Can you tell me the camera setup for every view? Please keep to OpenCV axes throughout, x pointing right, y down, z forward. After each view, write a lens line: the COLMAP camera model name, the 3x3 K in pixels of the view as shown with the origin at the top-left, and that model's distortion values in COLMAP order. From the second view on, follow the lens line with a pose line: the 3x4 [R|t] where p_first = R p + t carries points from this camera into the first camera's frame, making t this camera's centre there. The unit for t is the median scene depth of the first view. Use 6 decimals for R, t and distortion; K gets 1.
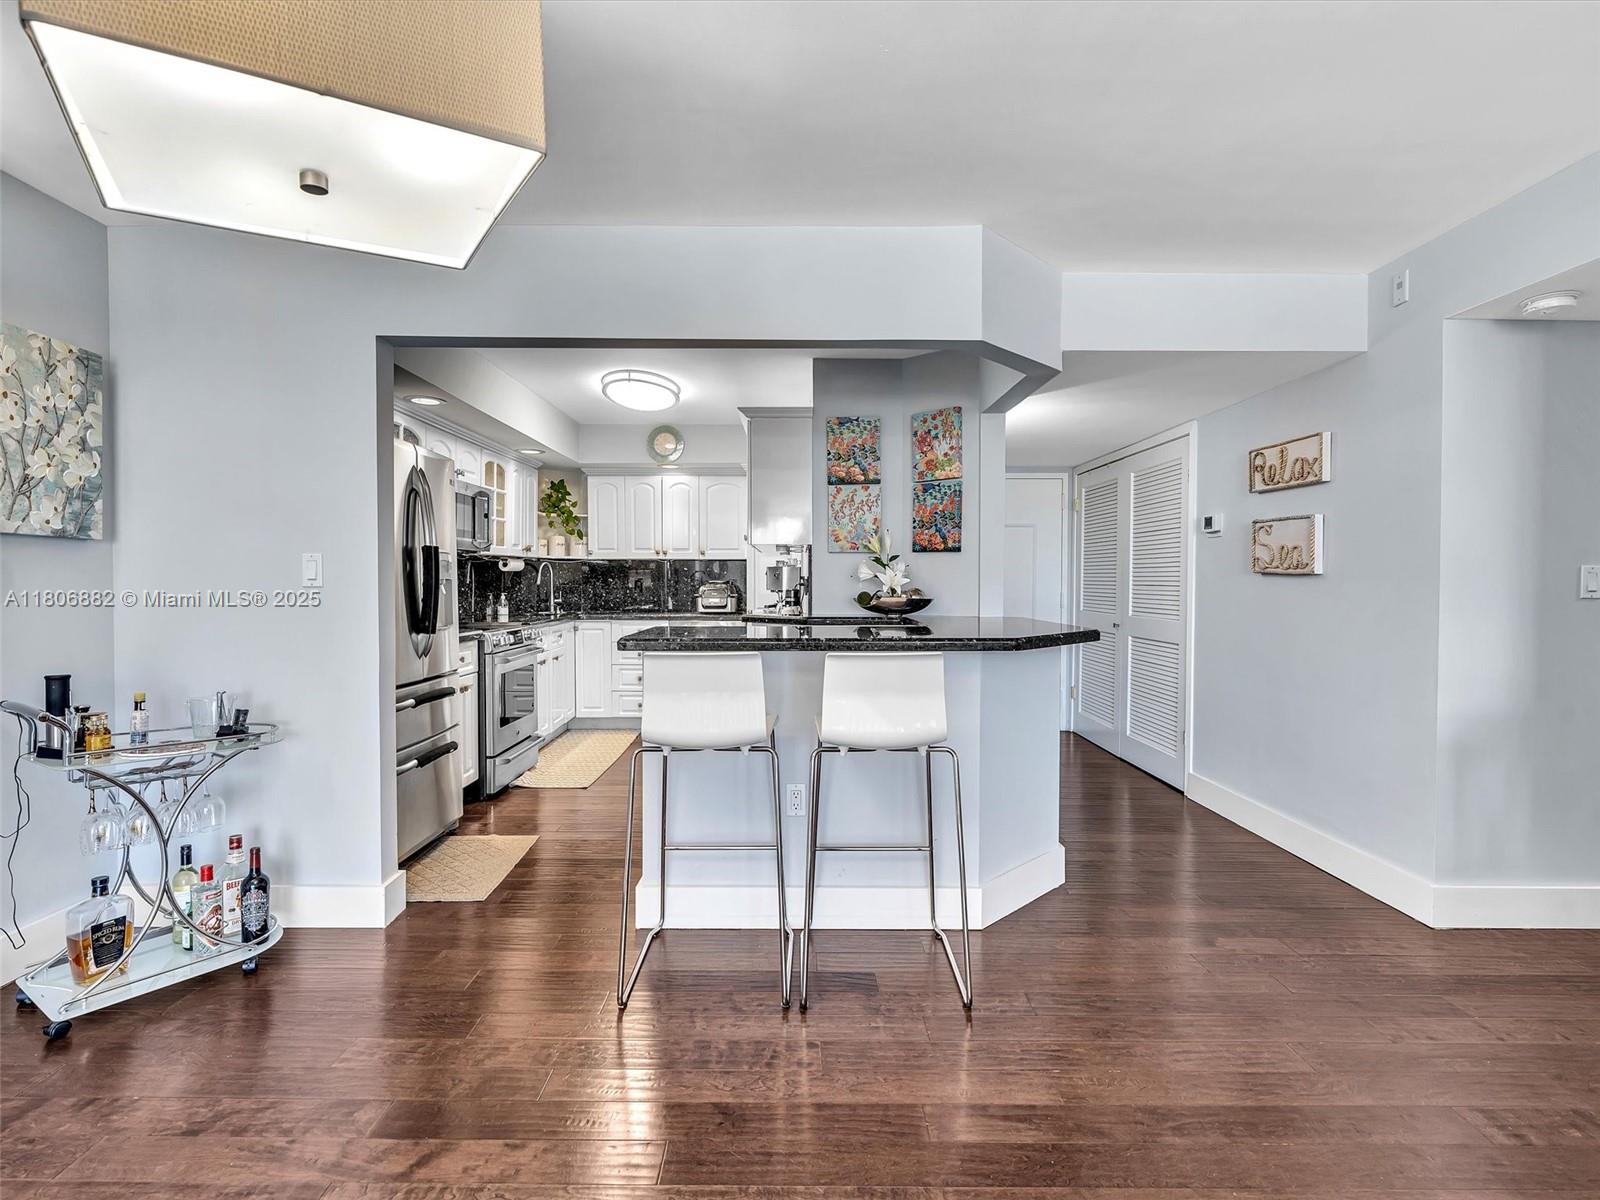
lens RADIAL K [[803.2, 0, 794.7], [0, 803.2, 594.7], [0, 0, 1]] dist [0.001995, 0.000243]
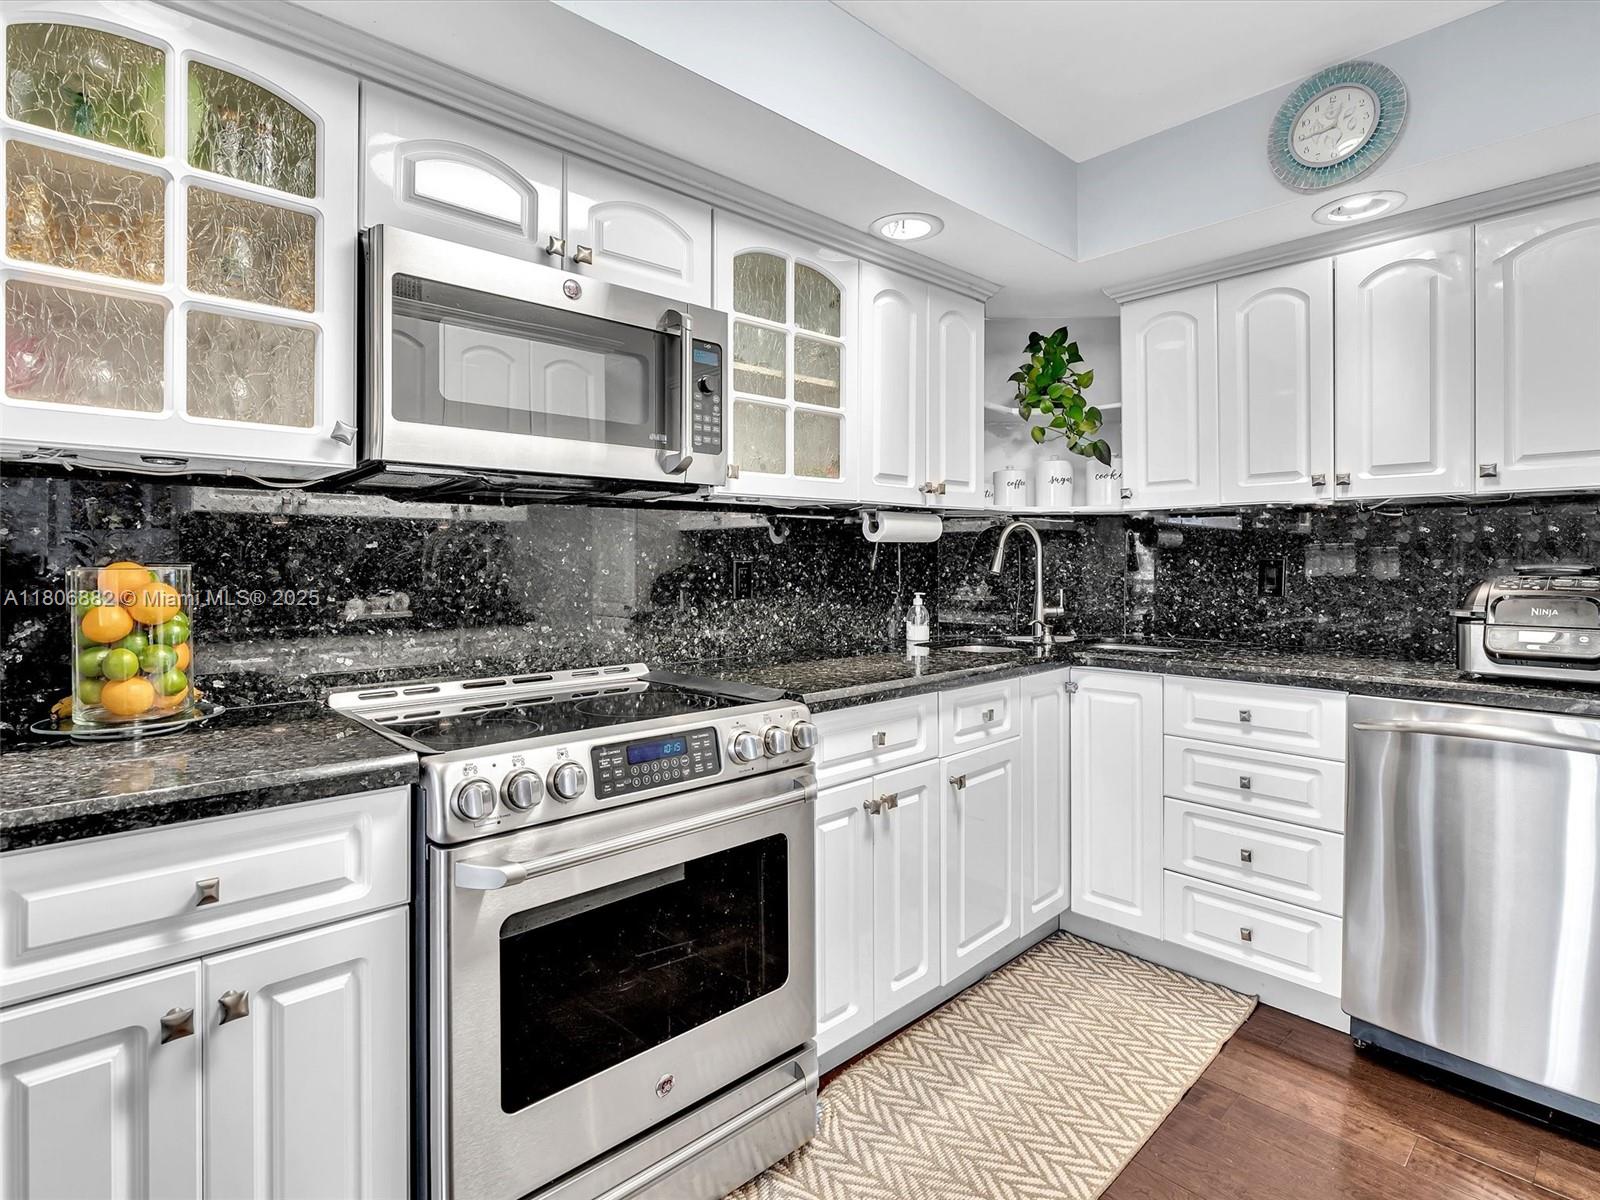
lens RADIAL K [[837.0, 0, 791.8], [0, 837.0, 563.4], [0, 0, 1]] dist [-0.000600, 0.002165]
pose [[0.687305, -0.002716, -0.726364, -0.100387], [-0.009841, 0.999866, -0.013050, -0.016772], [0.726303, 0.016117, 0.687186, 0.904138]]
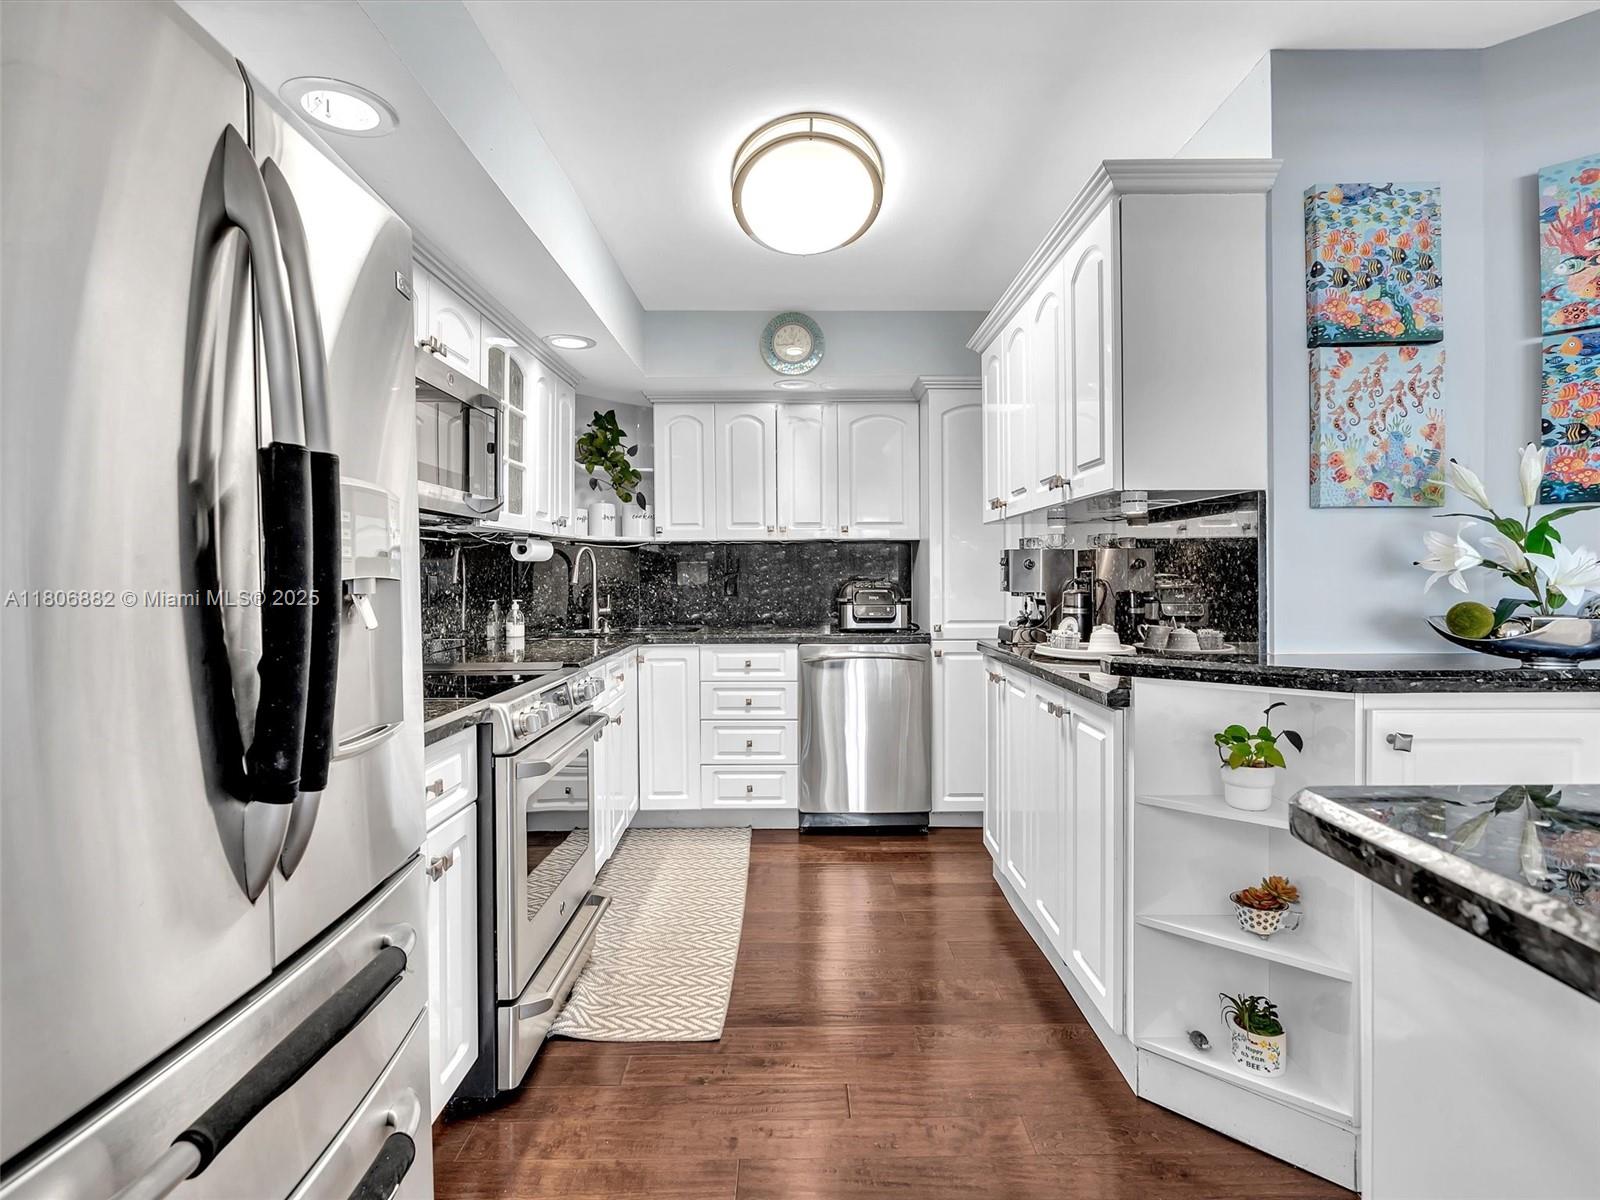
lens RADIAL K [[832.6, 0, 806.8], [0, 832.6, 574.0], [0, 0, 1]] dist [-0.000143, 0.000479]
pose [[0.999892, -0.008121, 0.012235, -0.229996], [0.008330, 0.999818, -0.017164, -0.012515], [-0.012093, 0.017264, 0.999778, 0.569308]]
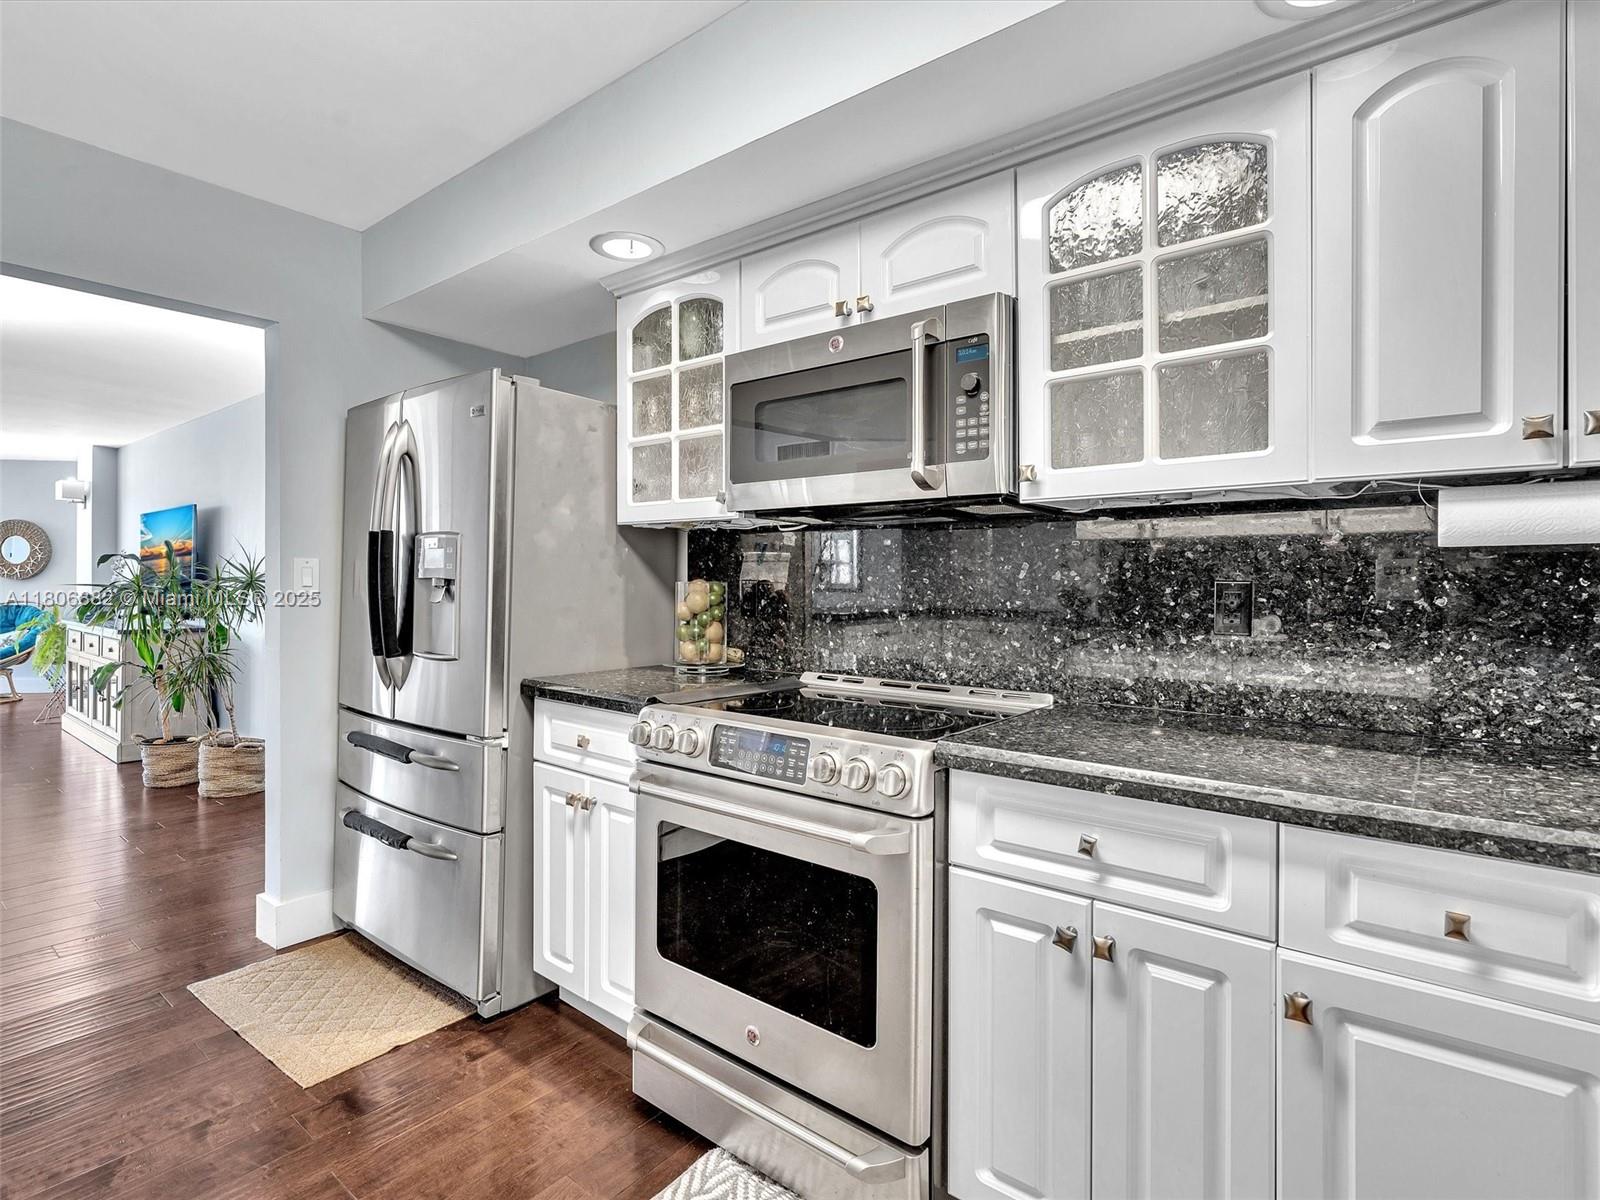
lens RADIAL K [[803.2, 0, 794.7], [0, 803.2, 594.7], [0, 0, 1]] dist [0.001995, 0.000243]
pose [[-0.620767, 0.007080, -0.783963, -0.101436], [-0.022022, 0.999407, 0.026463, -0.024899], [0.783686, 0.033692, -0.620243, 1.346905]]
